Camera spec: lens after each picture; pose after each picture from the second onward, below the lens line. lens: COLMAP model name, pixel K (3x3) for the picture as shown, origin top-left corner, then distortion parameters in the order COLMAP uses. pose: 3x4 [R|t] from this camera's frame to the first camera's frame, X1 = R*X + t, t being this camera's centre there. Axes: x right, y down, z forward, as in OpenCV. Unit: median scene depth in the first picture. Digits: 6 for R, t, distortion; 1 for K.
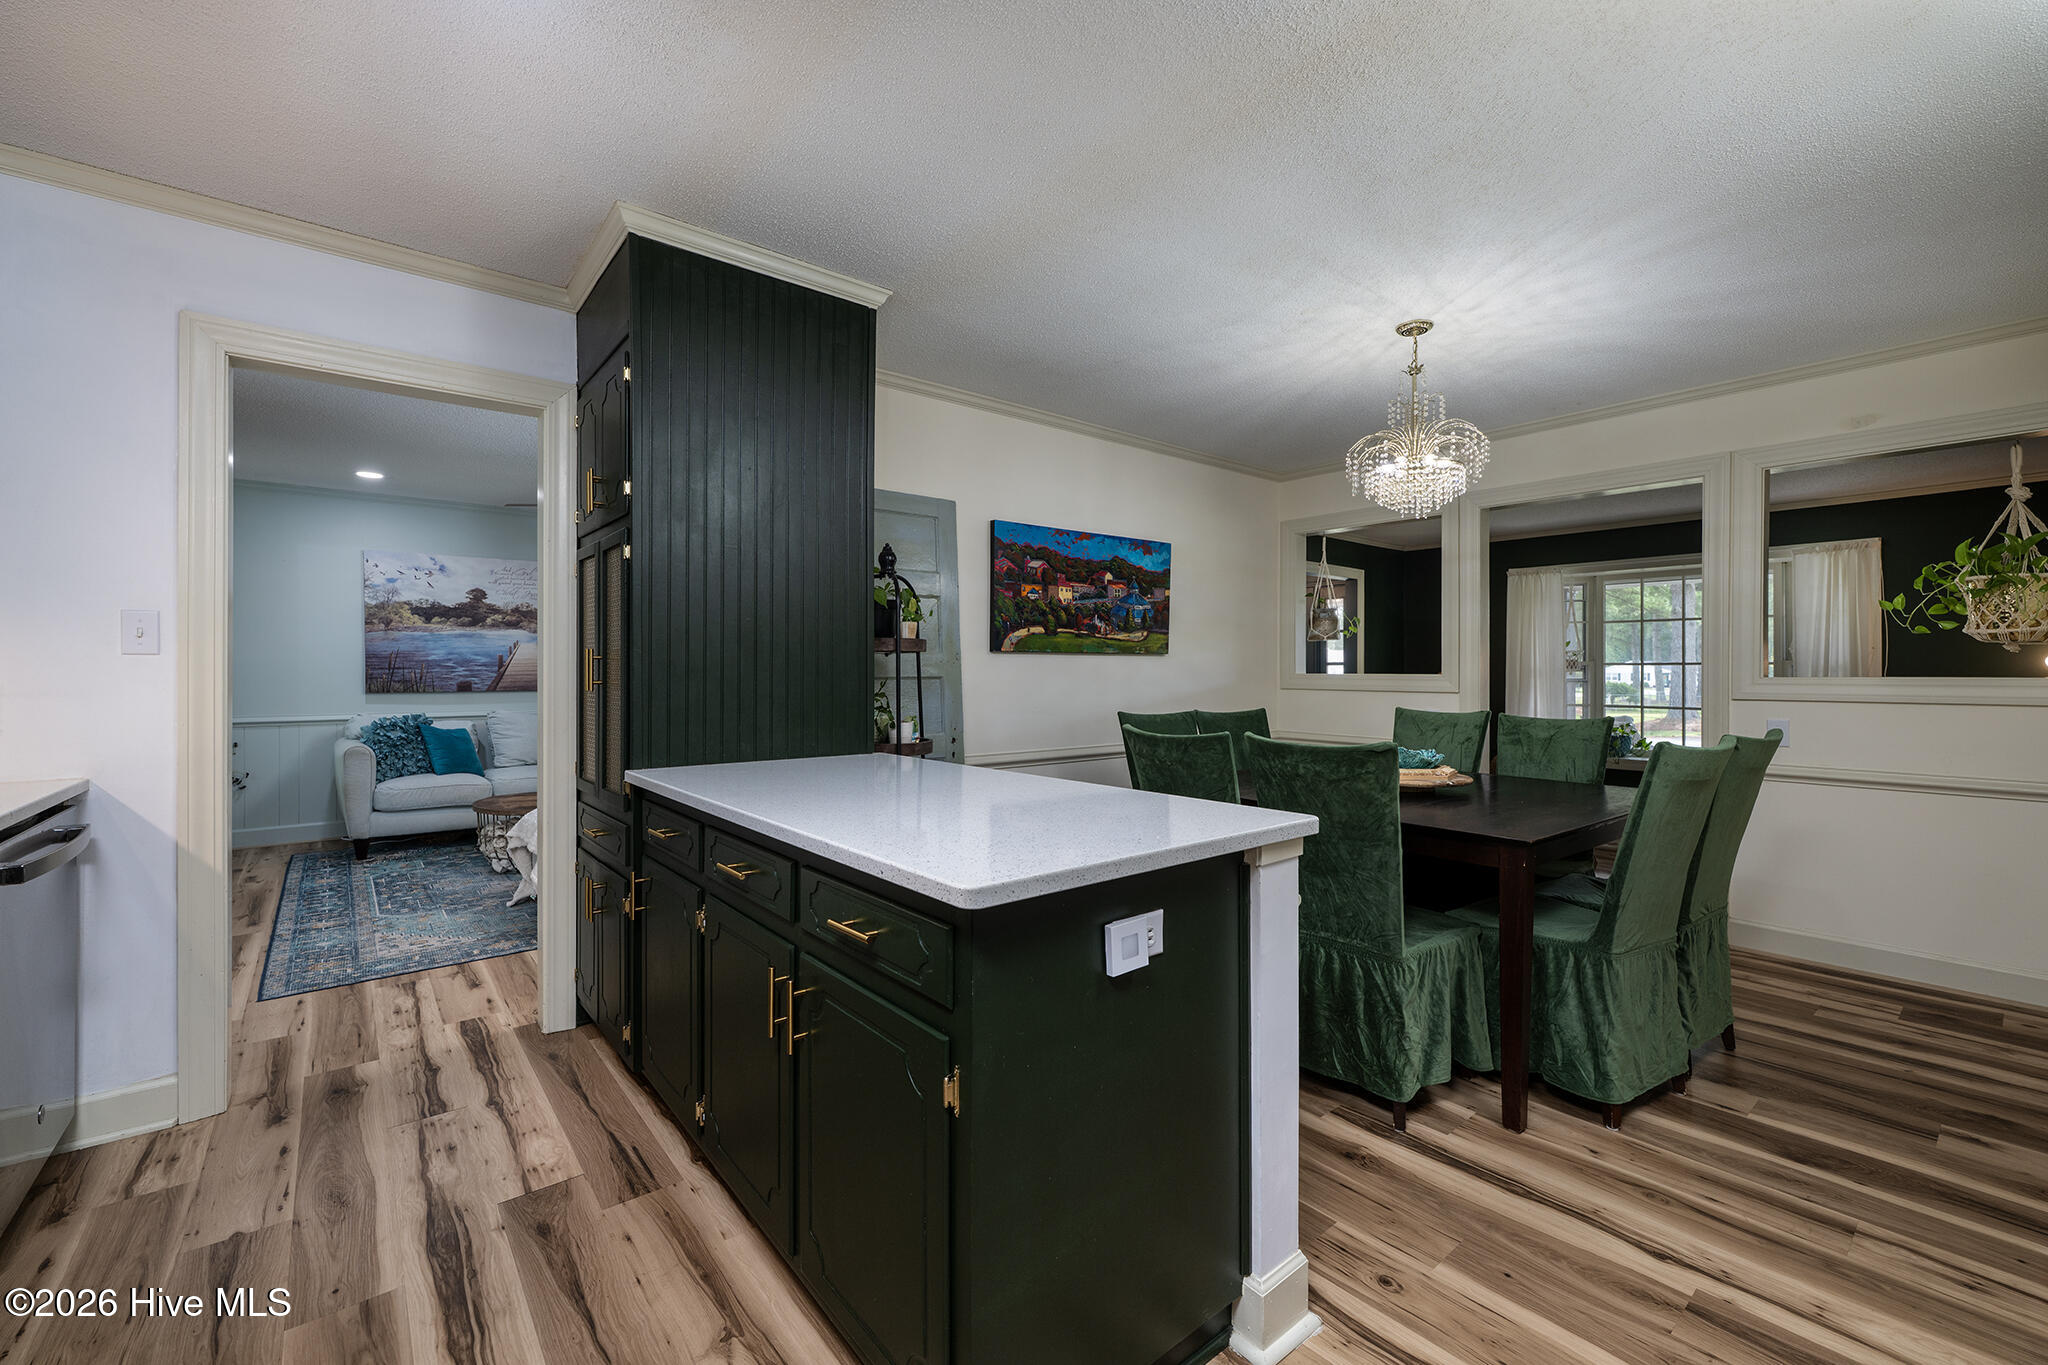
lens RADIAL K [[831.7, 0, 999.1], [0, 831.7, 670.2], [0, 0, 1]] dist [-0.001375, -0.000121]
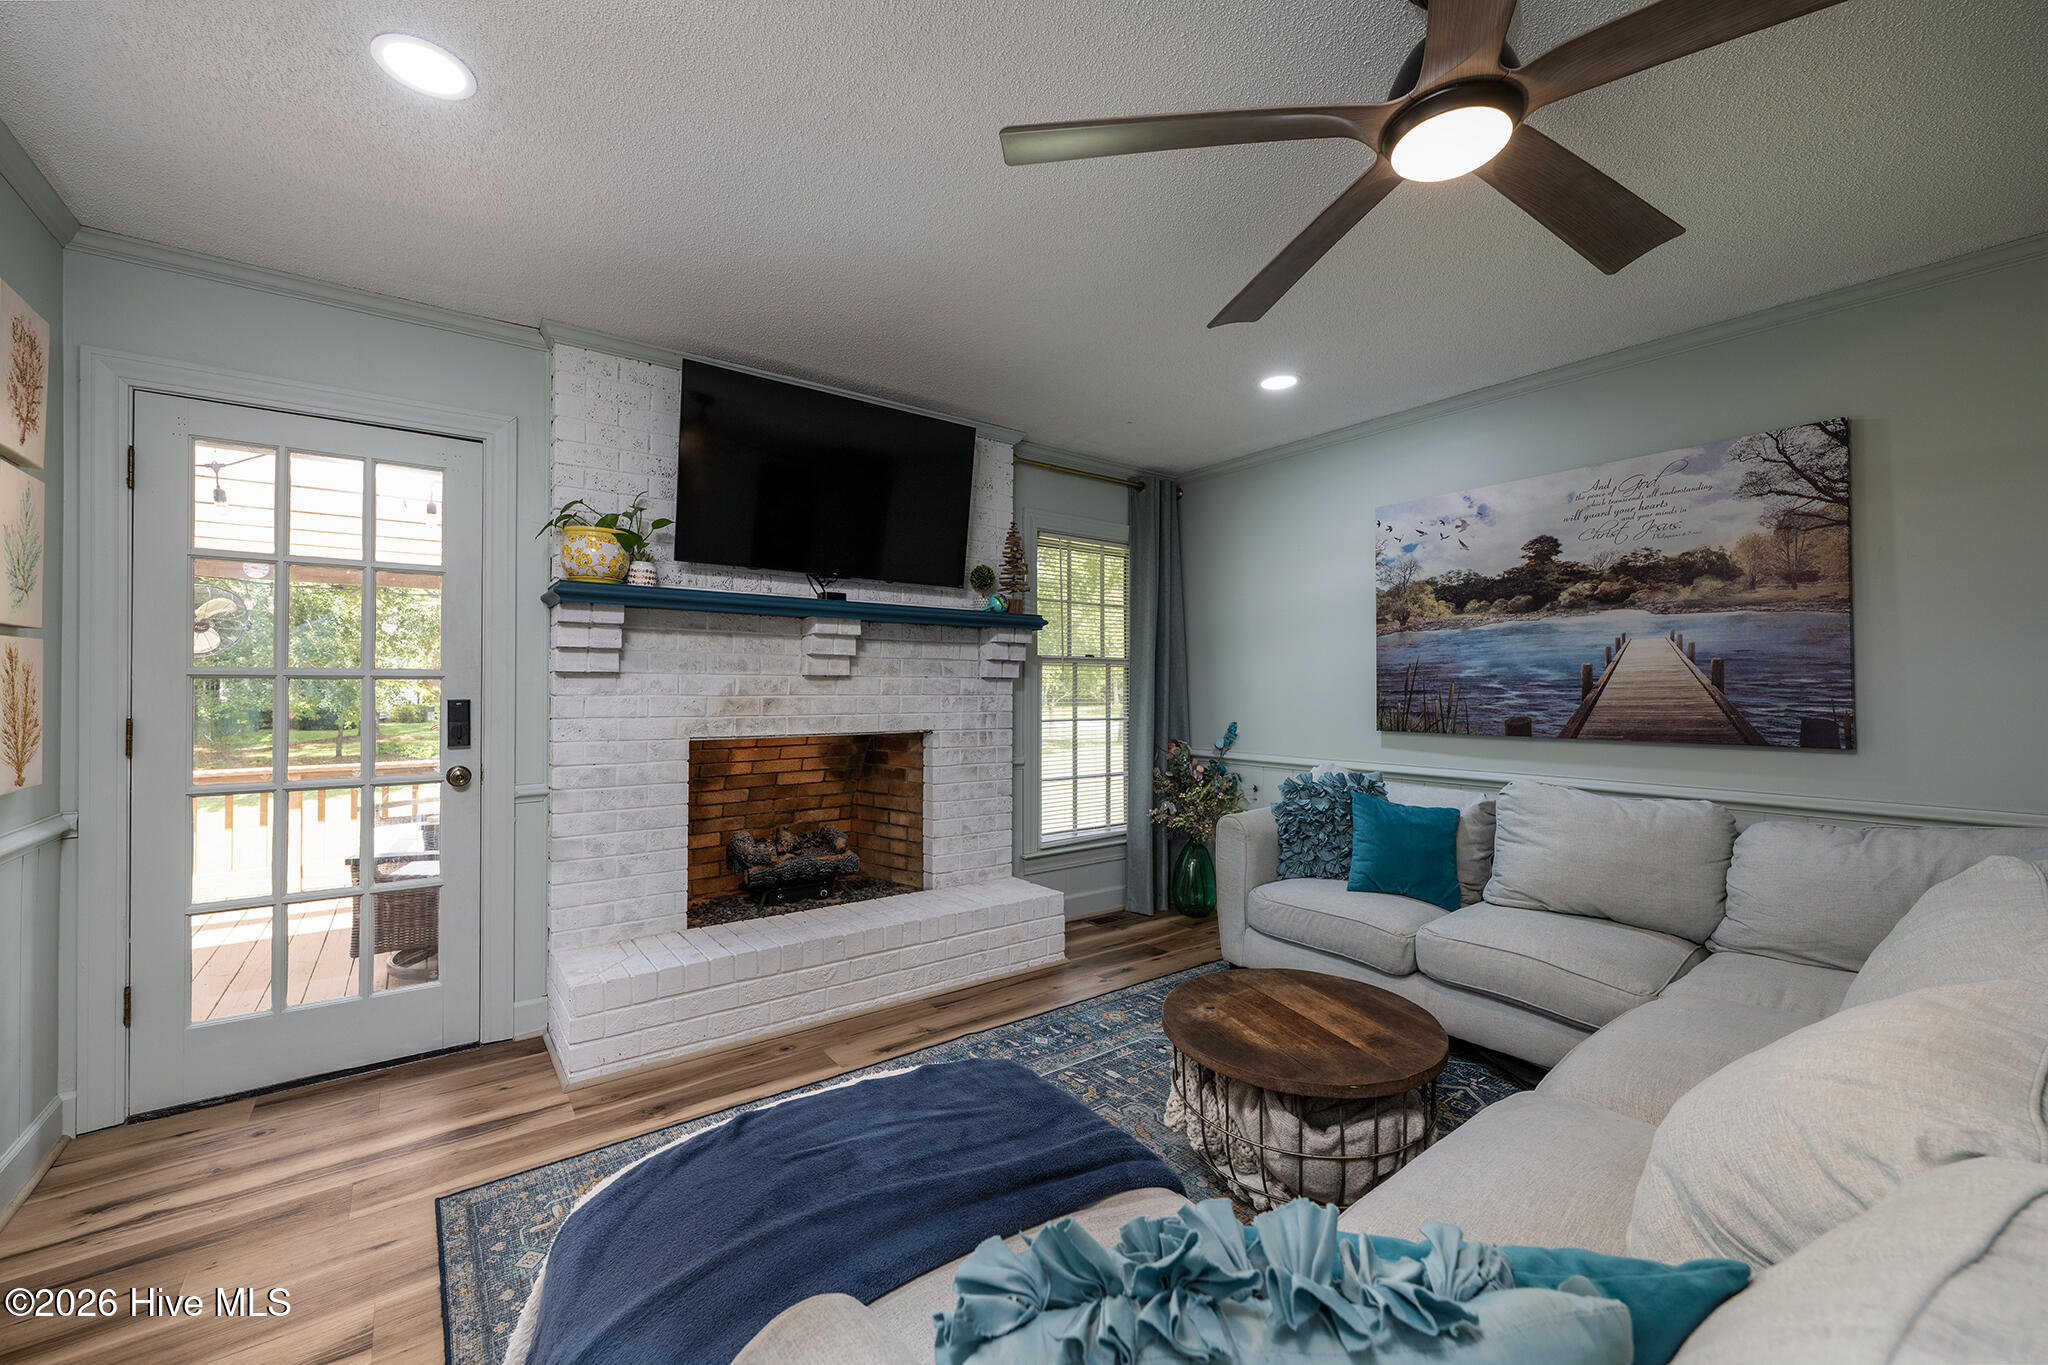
lens RADIAL K [[804.9, 0, 1026.3], [0, 804.9, 688.5], [0, 0, 1]] dist [-0.000323, -0.000068]
pose [[-0.022254, -0.002476, -0.999749, -0.205903], [-0.003353, 0.999991, -0.002402, -0.003880], [0.999747, 0.003298, -0.022262, 1.136202]]
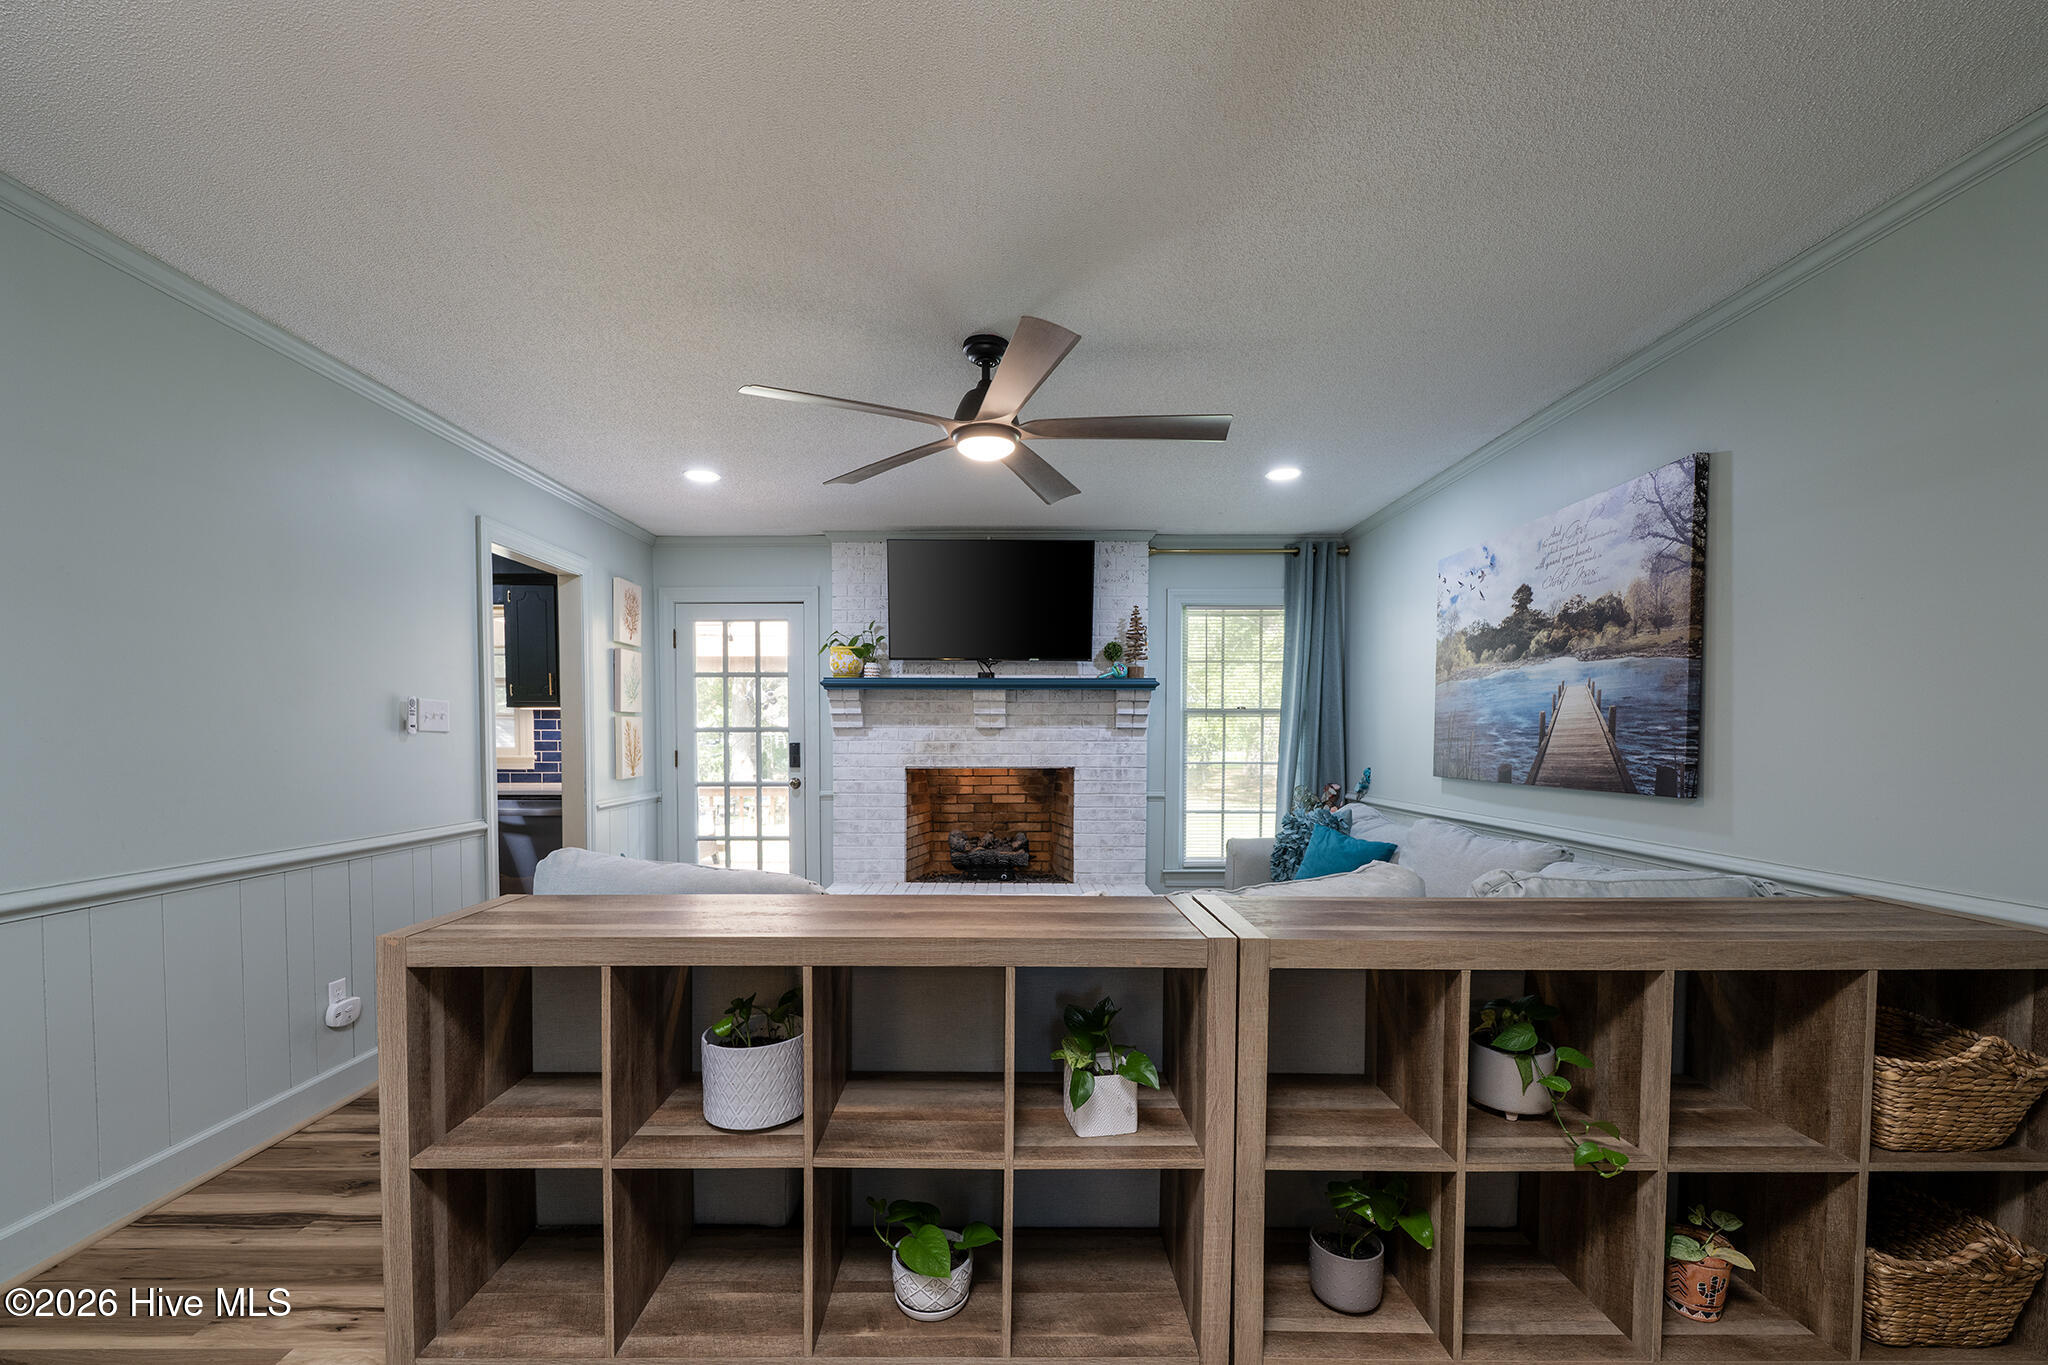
lens RADIAL K [[857.8, 0, 1009.5], [0, 857.8, 772.1], [0, 0, 1]] dist [0.001699, 0.000114]
pose [[-0.622300, 0.032164, -0.782118, -0.012800], [-0.001903, 0.999090, 0.042601, -0.007005], [0.782777, 0.027999, -0.621672, 1.777056]]
